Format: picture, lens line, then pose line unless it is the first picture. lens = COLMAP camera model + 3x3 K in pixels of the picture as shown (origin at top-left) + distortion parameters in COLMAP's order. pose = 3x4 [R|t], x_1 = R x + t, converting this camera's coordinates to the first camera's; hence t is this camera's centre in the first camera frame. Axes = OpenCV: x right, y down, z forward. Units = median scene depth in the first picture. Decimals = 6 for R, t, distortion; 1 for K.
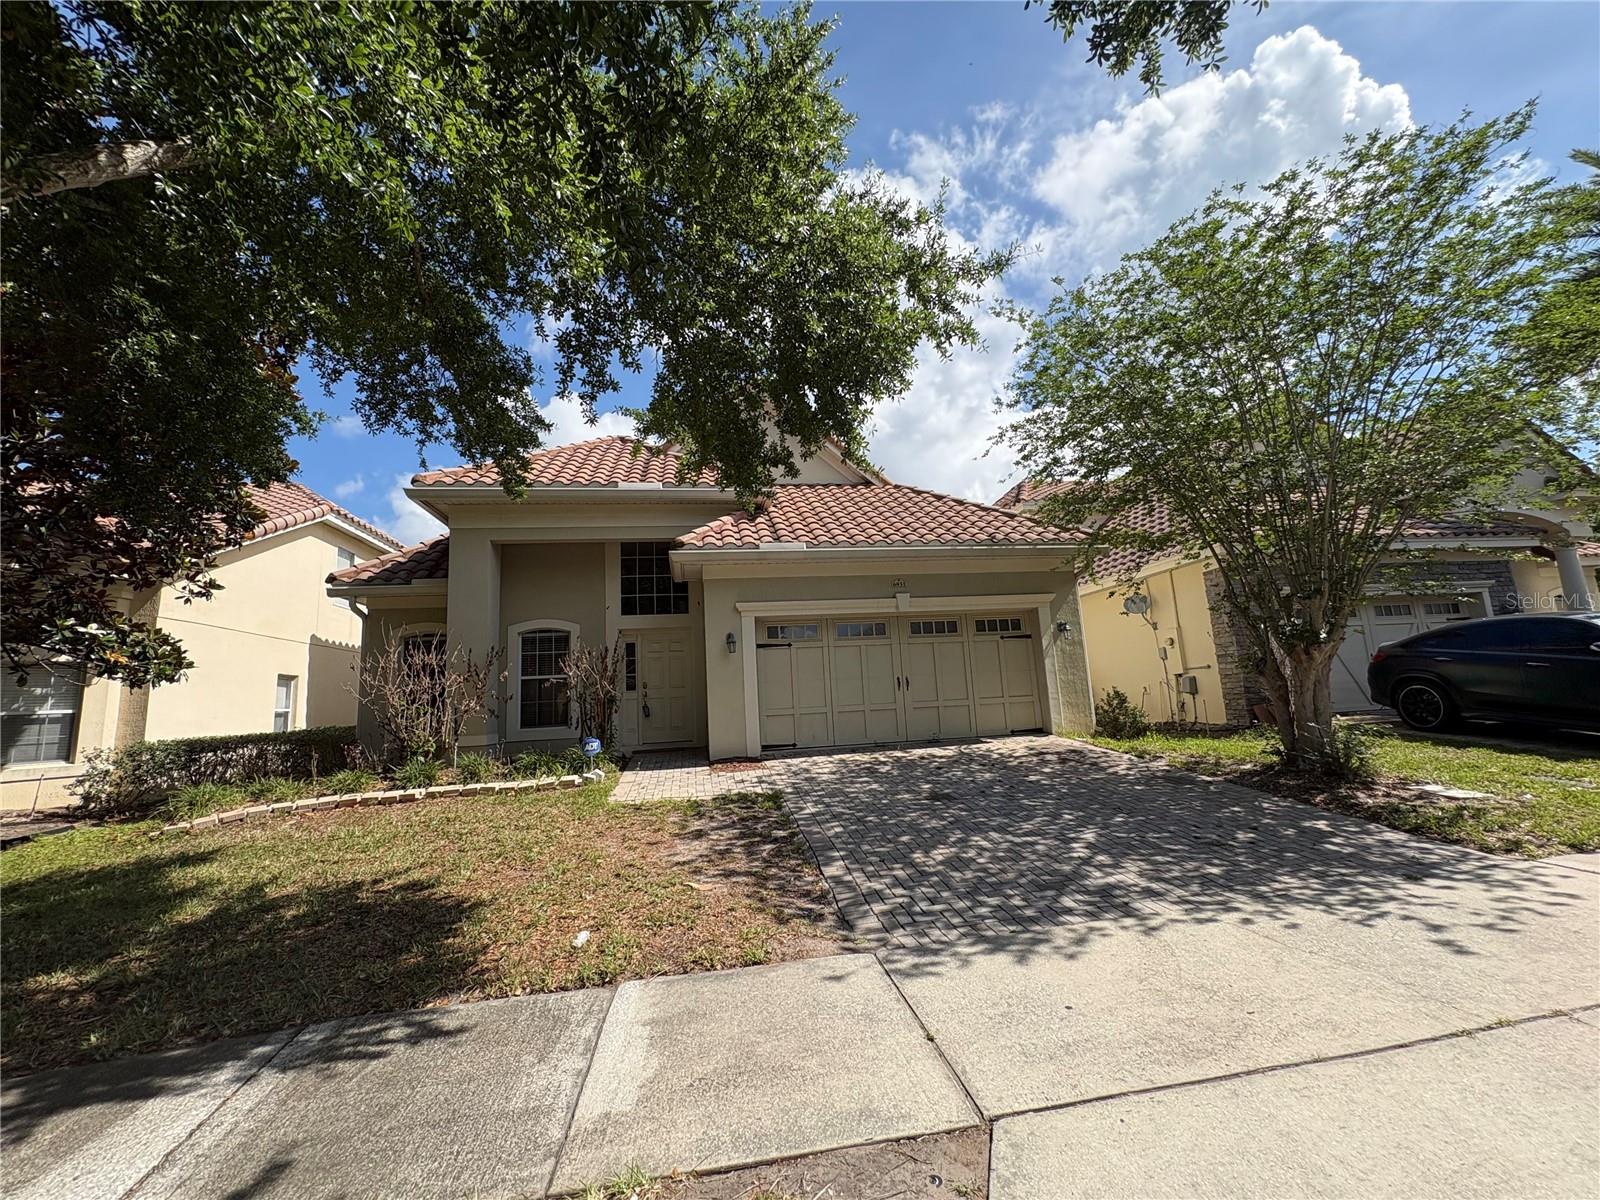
lens RADIAL K [[636.0, 0, 800.0], [0, 636.0, 600.0], [0, 0, 1]] dist [0.002043, 0.000336]
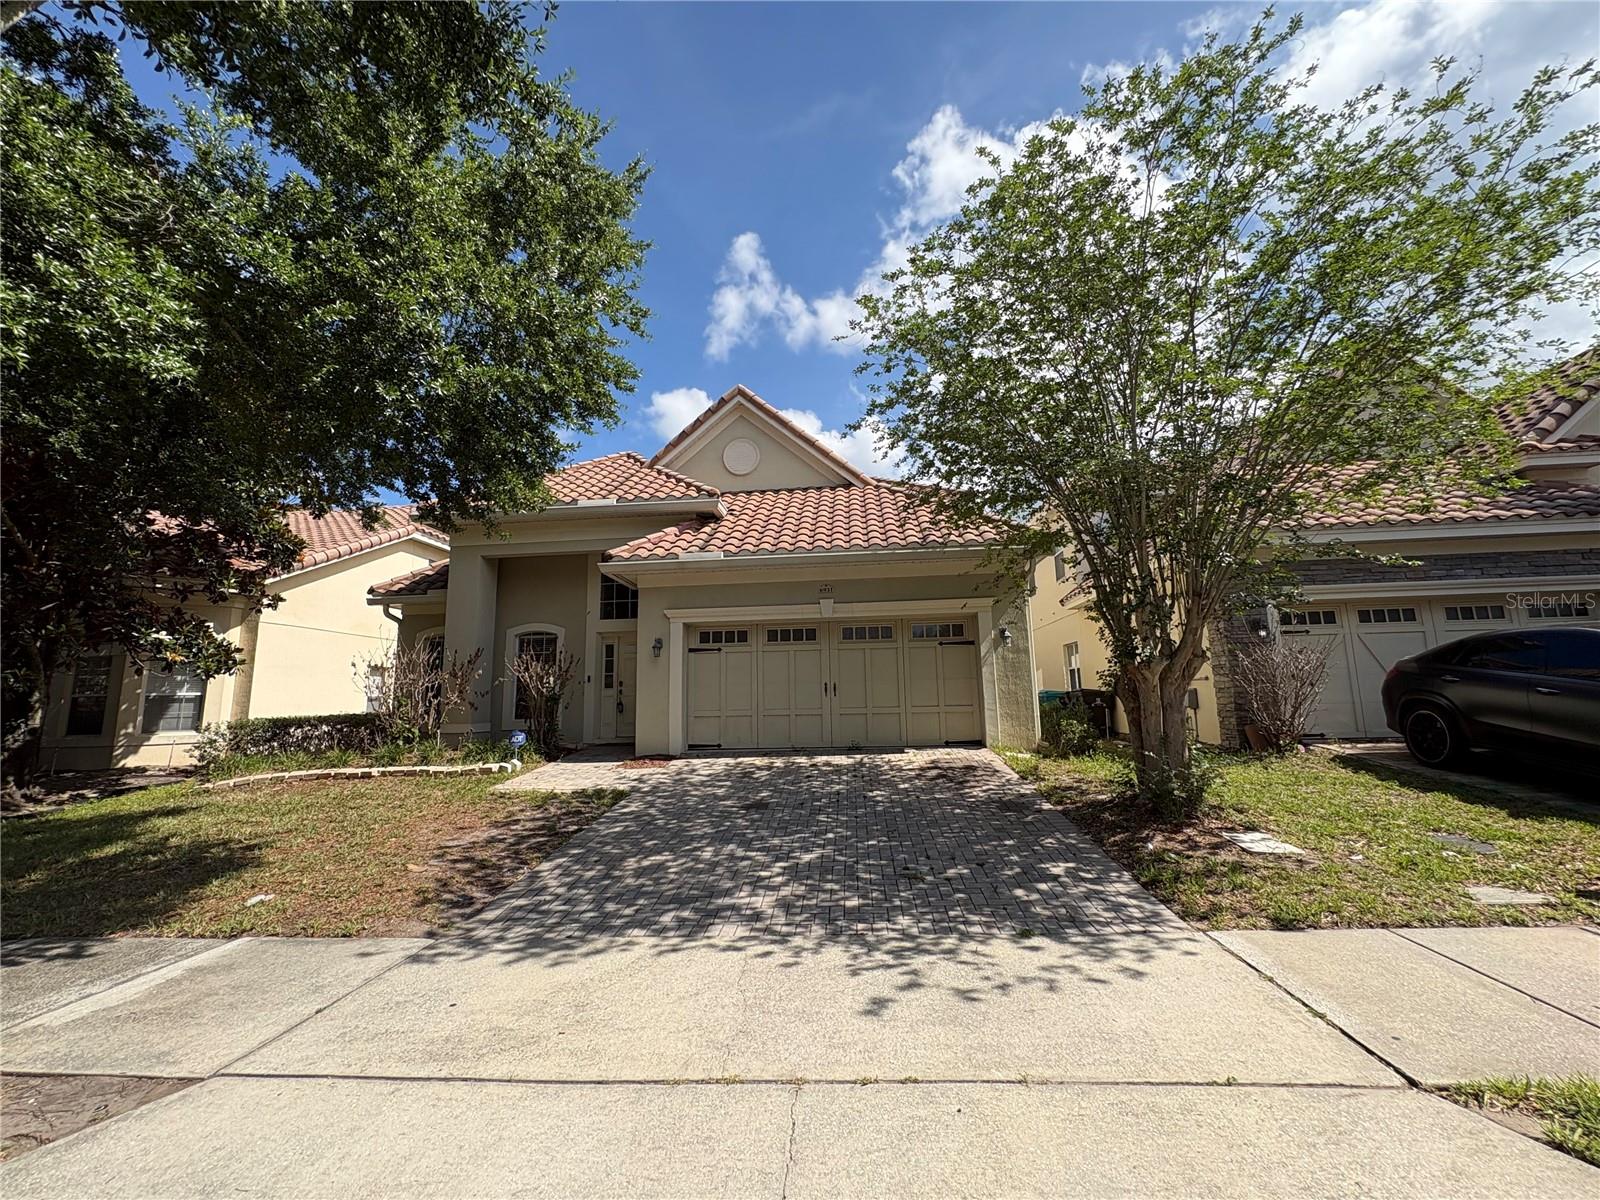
lens RADIAL K [[636.0, 0, 800.0], [0, 636.0, 600.0], [0, 0, 1]] dist [0.002043, 0.000336]
pose [[0.968652, -0.007543, -0.248308, 0.872552], [0.010731, 0.999876, 0.011489, -0.049625], [0.248191, -0.013793, 0.968613, 0.055757]]
